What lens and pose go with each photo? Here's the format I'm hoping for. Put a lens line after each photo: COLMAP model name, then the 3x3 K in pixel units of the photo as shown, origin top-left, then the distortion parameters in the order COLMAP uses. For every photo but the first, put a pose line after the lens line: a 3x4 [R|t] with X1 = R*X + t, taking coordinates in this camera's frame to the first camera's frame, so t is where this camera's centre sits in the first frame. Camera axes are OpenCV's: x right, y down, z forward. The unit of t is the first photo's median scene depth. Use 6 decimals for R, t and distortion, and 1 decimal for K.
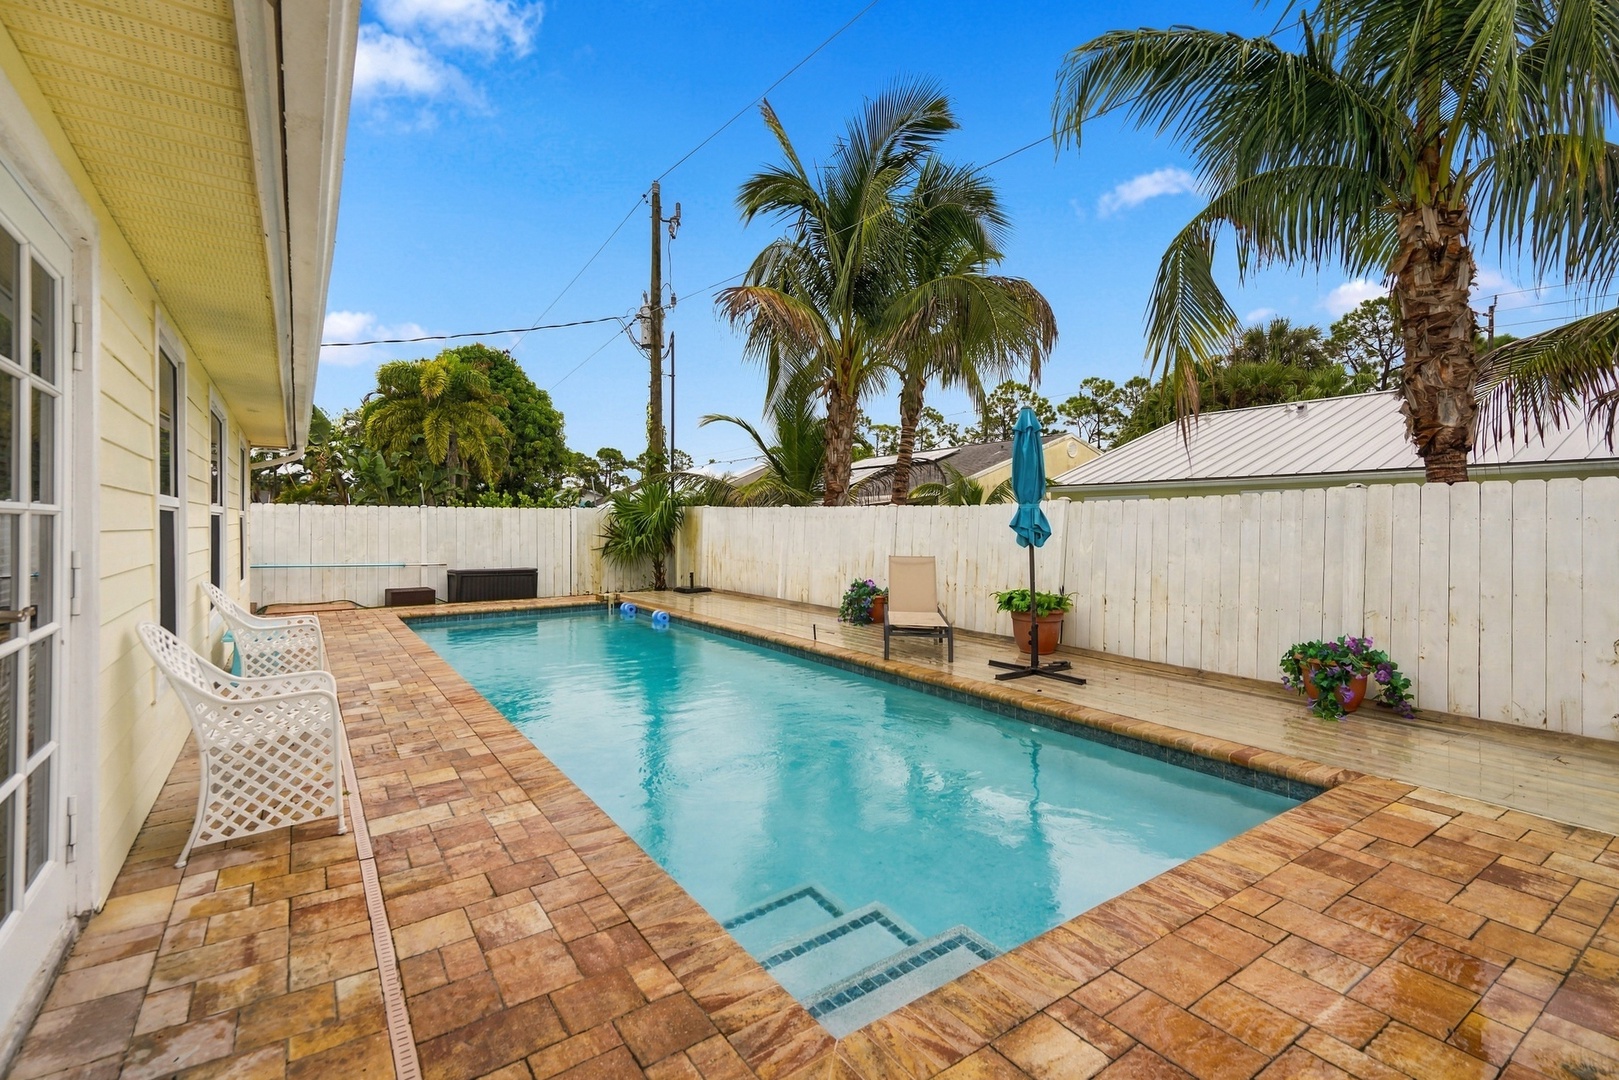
lens RADIAL K [[748.5, 0, 805.3], [0, 748.5, 528.4], [0, 0, 1]] dist [-0.002062, 0.001815]
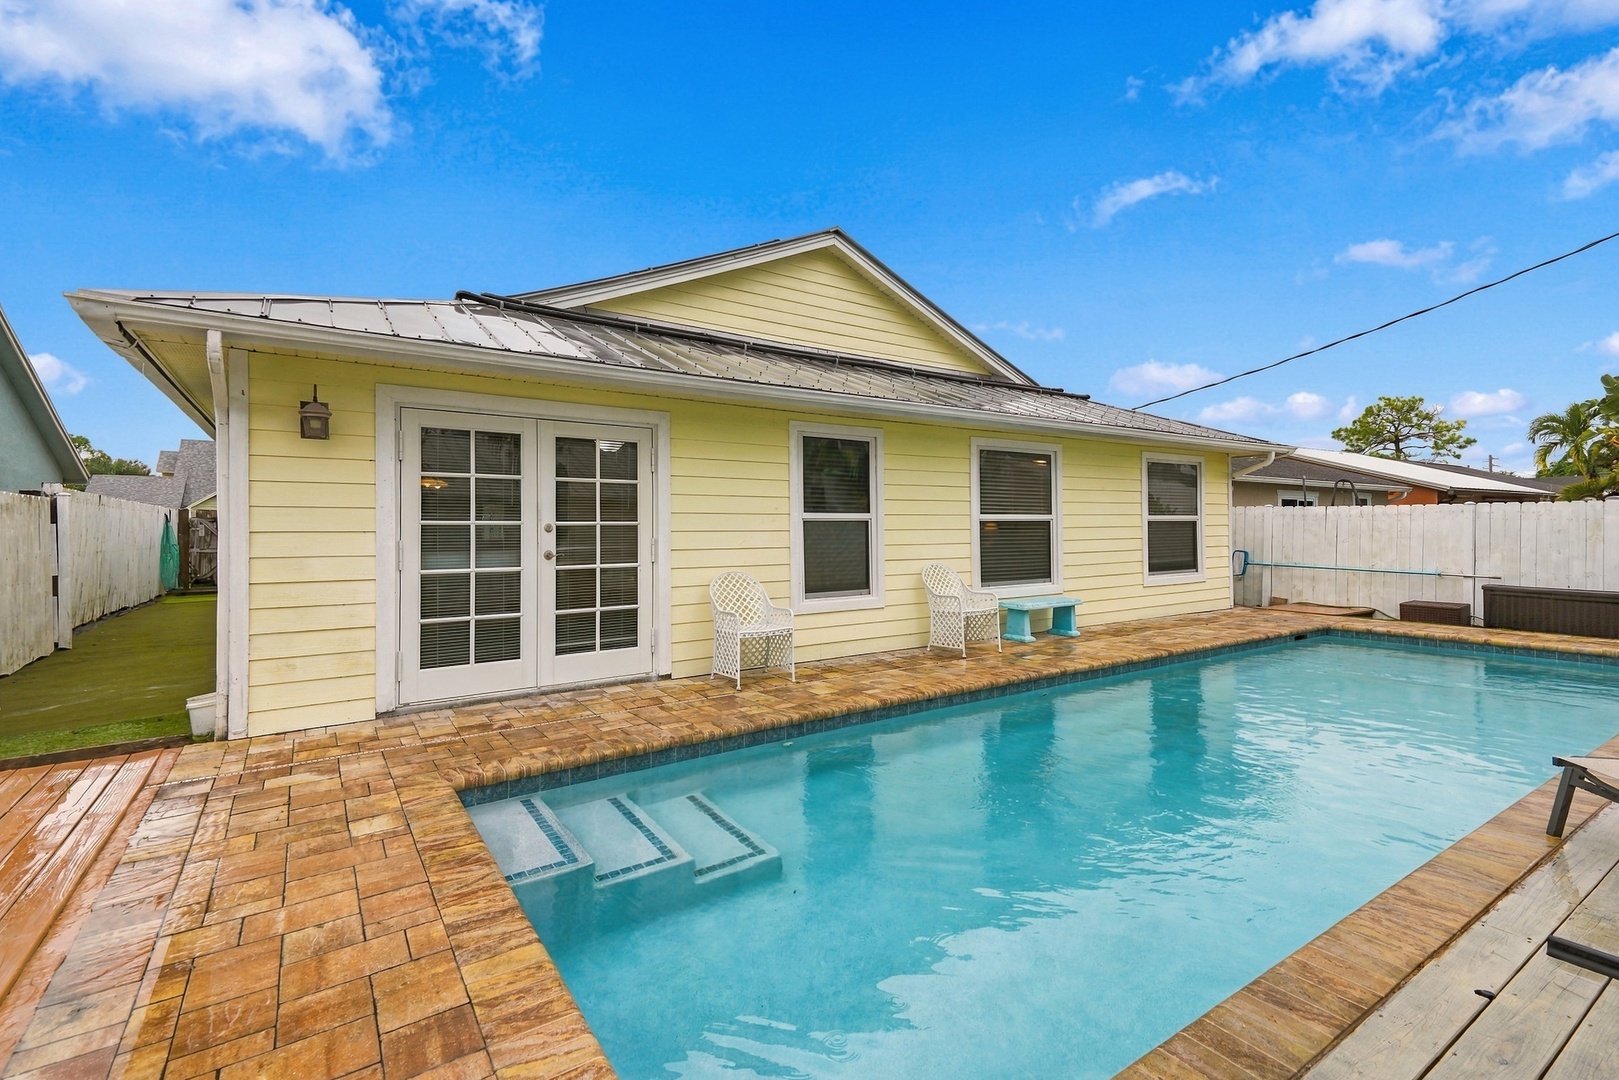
lens RADIAL K [[748.5, 0, 805.3], [0, 748.5, 529.2], [0, 0, 1]] dist [-0.002062, 0.001815]
pose [[-0.011638, 0.015830, -0.999807, 1.285367], [-0.015199, 0.999756, 0.016006, -0.020390], [0.999817, 0.015383, -0.011395, 1.255708]]
